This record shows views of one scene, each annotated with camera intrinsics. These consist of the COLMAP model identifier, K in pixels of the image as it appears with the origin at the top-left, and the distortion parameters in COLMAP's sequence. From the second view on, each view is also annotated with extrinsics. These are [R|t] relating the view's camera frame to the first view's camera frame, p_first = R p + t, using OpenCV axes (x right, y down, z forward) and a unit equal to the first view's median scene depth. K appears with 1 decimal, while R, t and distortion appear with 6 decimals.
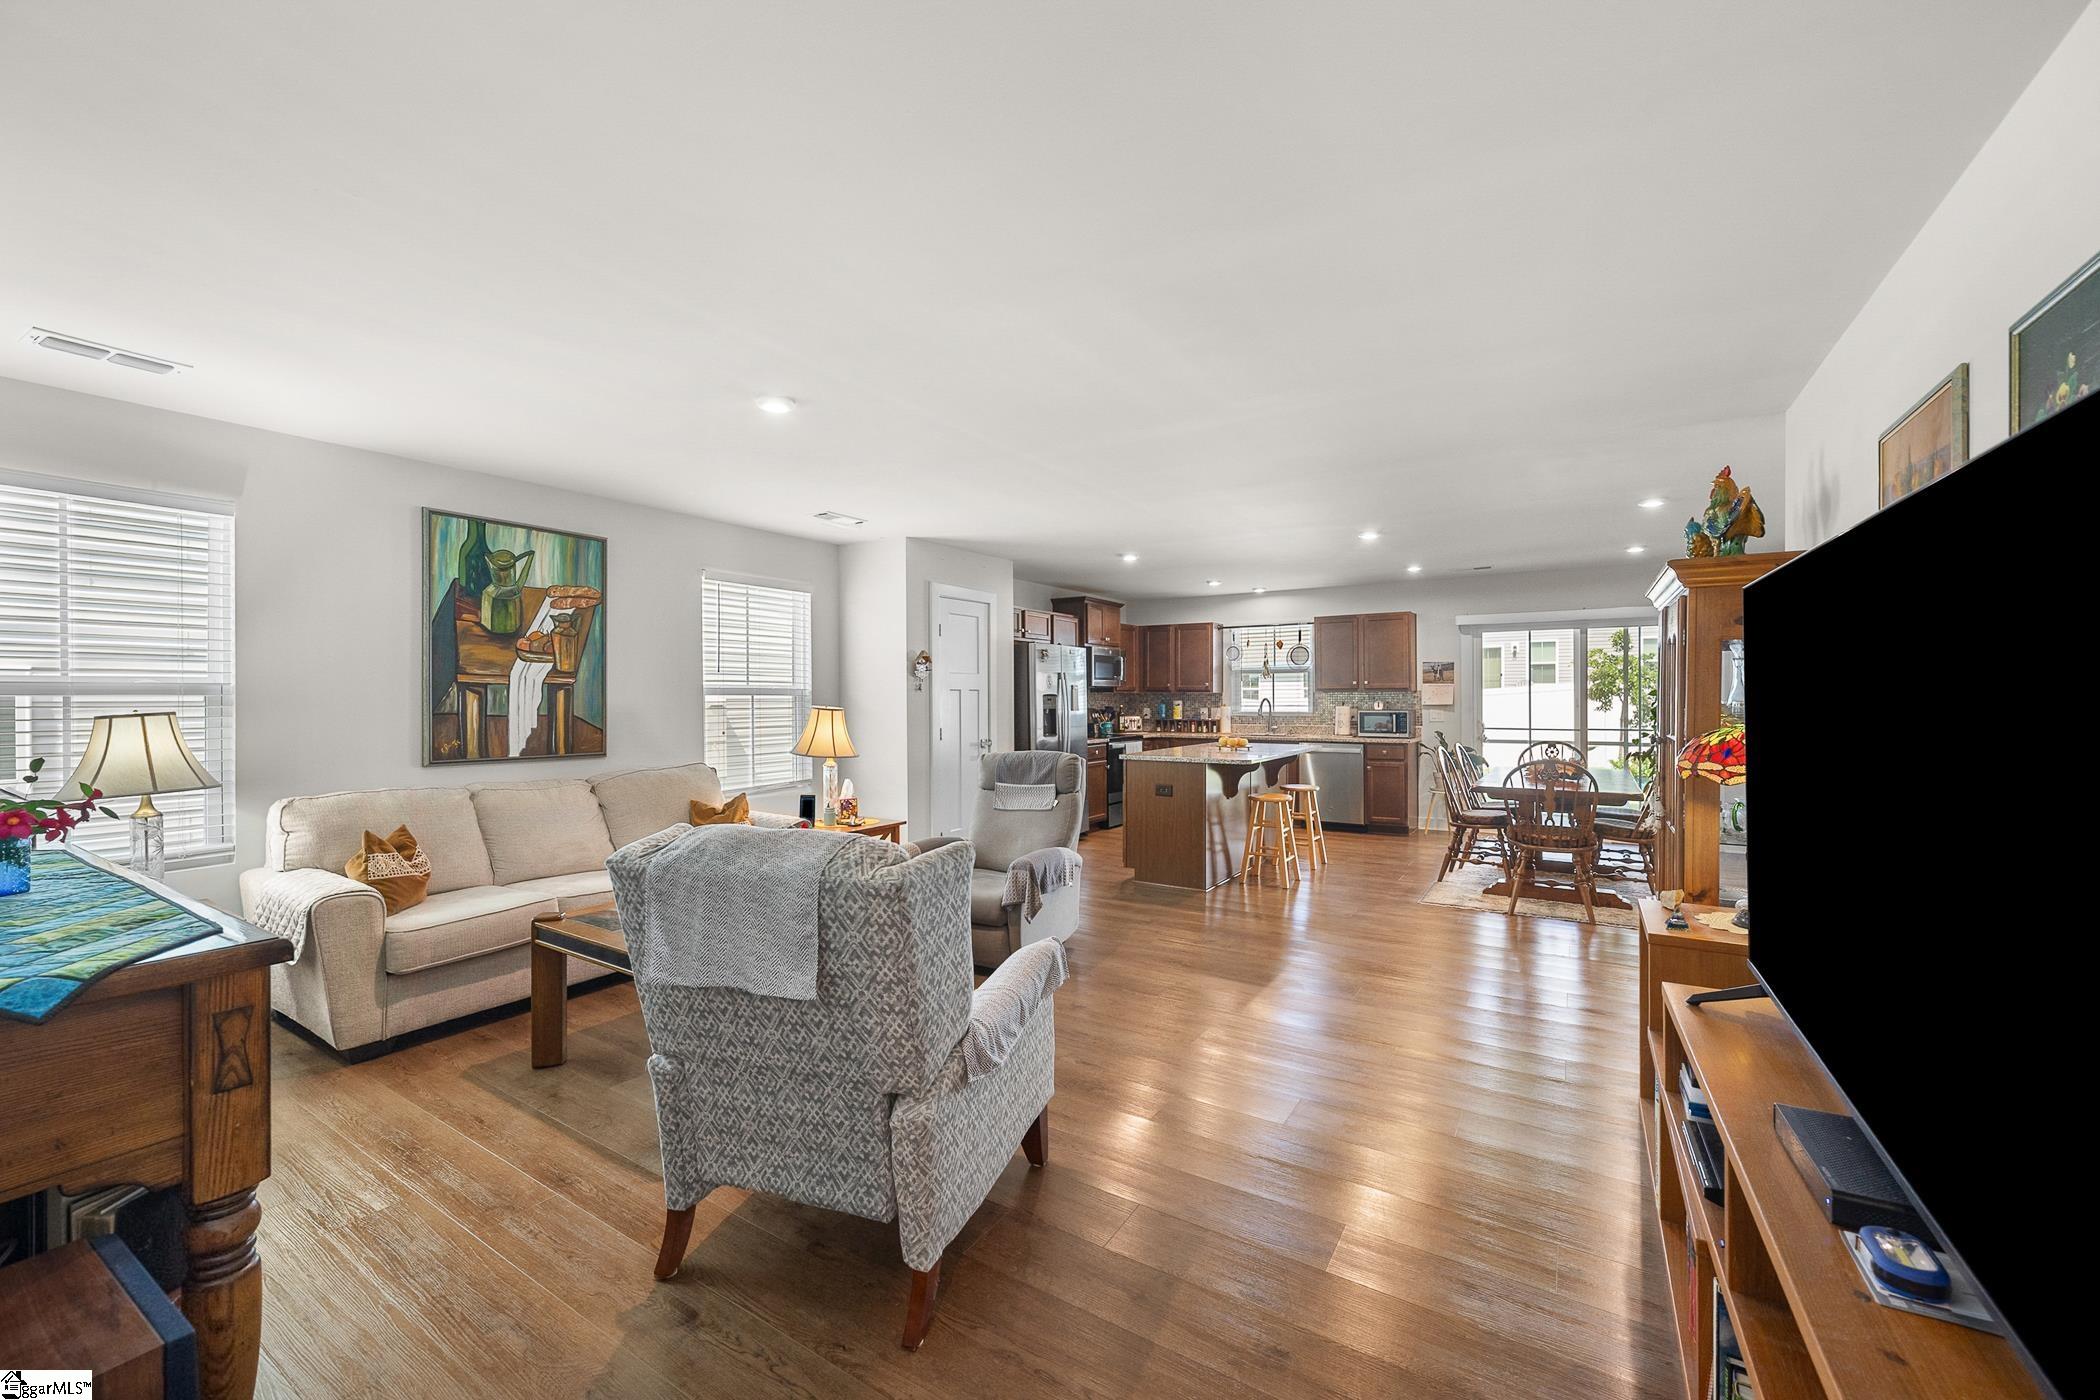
lens RADIAL K [[844.3, 0, 1041.4], [0, 844.3, 693.4], [0, 0, 1]] dist [-0.002140, 0.000152]
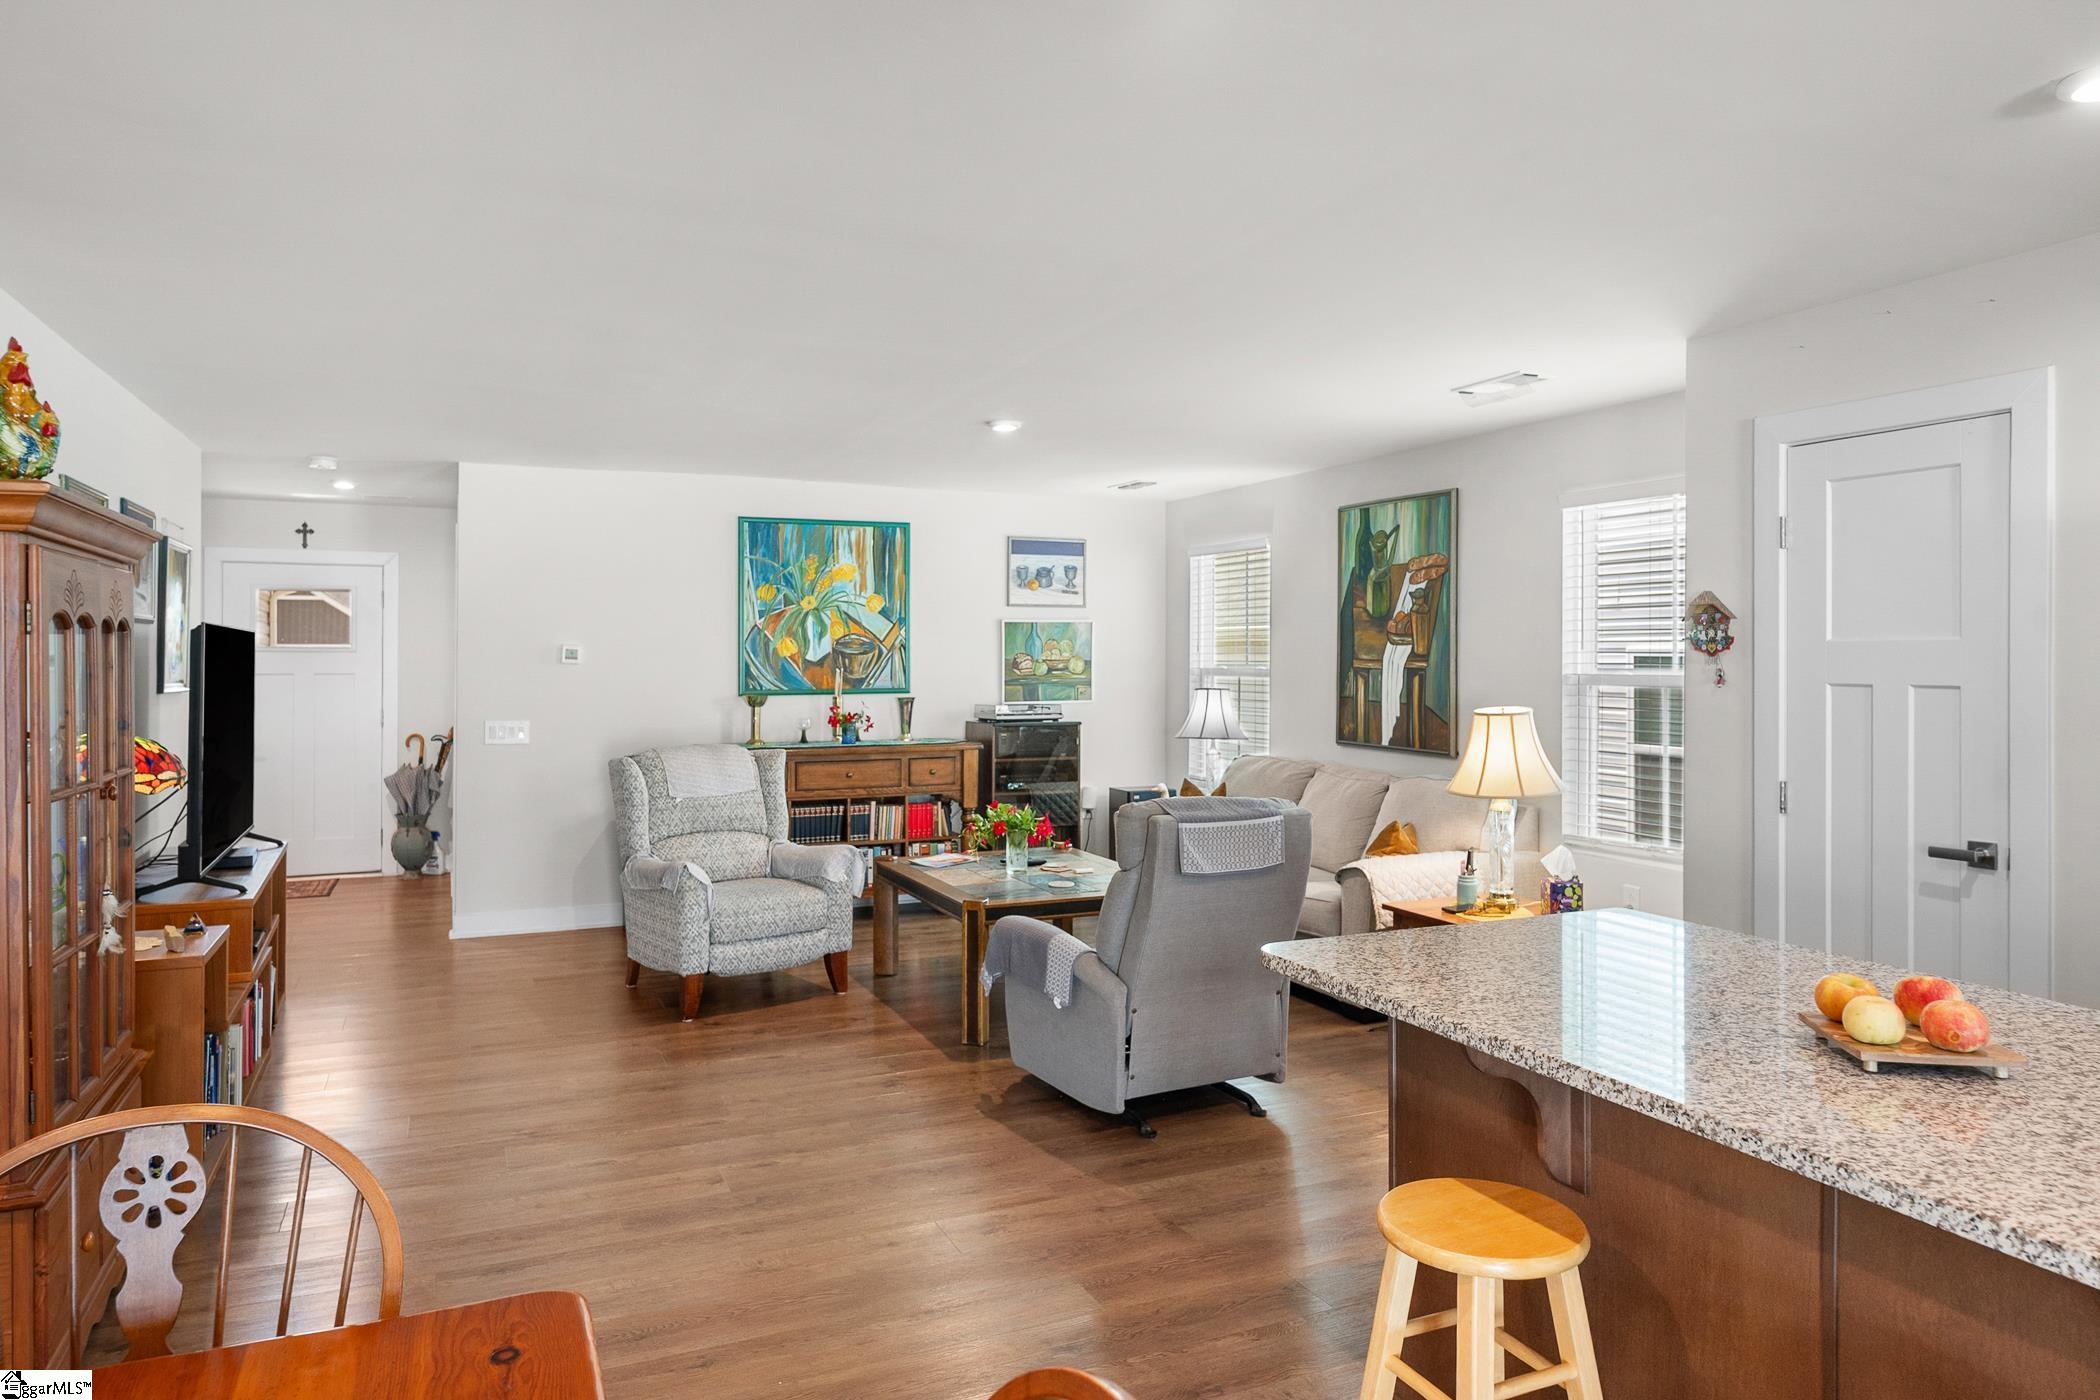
lens RADIAL K [[1324.9, 0, 1062.0], [0, 1324.9, 655.2], [0, 0, 1]] dist [0.004743, -0.005690]
pose [[-0.538888, -0.000188, -0.842377, 0.806230], [0.002296, 0.999996, -0.001692, -0.024105], [0.842374, -0.002846, -0.538885, 1.448740]]
